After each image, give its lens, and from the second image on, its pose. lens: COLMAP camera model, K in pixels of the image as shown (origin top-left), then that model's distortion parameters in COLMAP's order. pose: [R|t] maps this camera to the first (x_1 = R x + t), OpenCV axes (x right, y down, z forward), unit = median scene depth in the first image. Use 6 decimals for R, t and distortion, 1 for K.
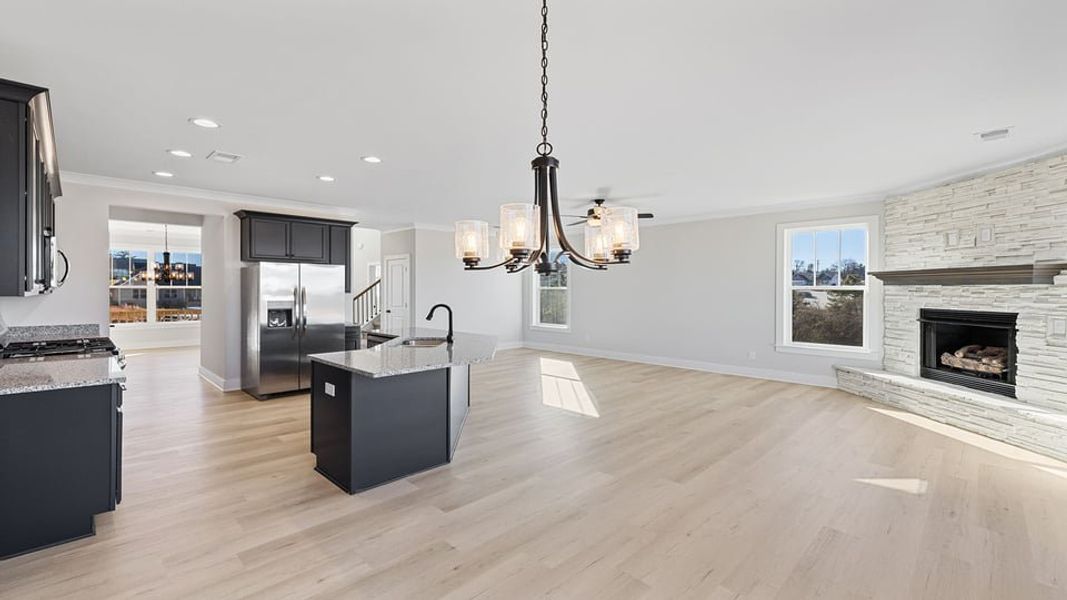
lens RADIAL K [[469.7, 0, 529.8], [0, 469.7, 294.5], [0, 0, 1]] dist [-0.001747, 0.000016]
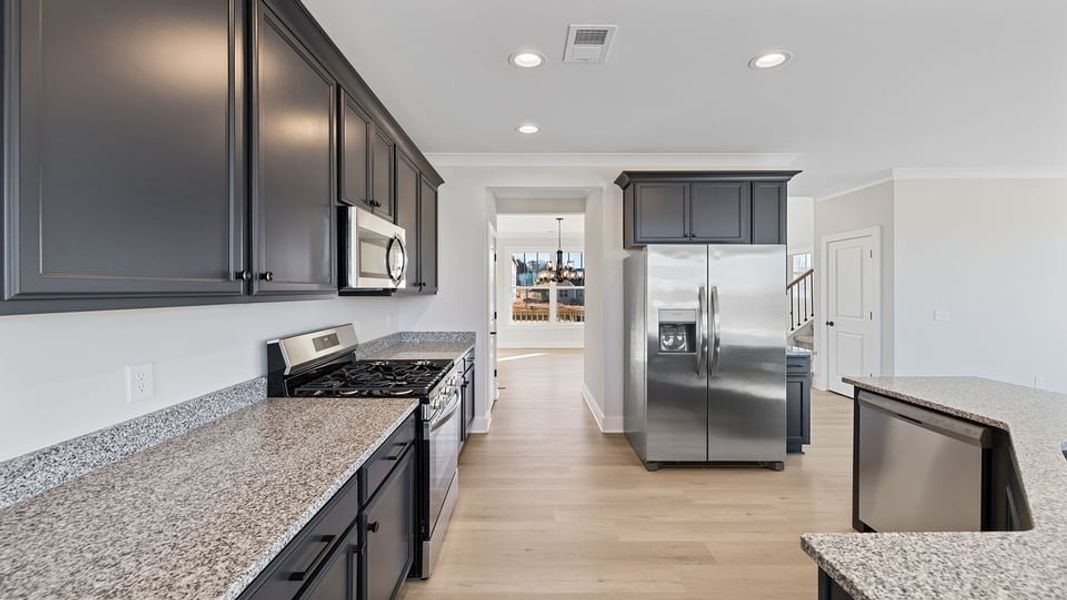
lens RADIAL K [[429.0, 0, 531.2], [0, 429.0, 292.2], [0, 0, 1]] dist [-0.000682, -0.000039]
pose [[0.707371, -0.000326, -0.706842, -0.254051], [-0.000254, 1.000000, -0.000716, -0.006181], [0.706842, 0.000686, 0.707371, 0.440469]]
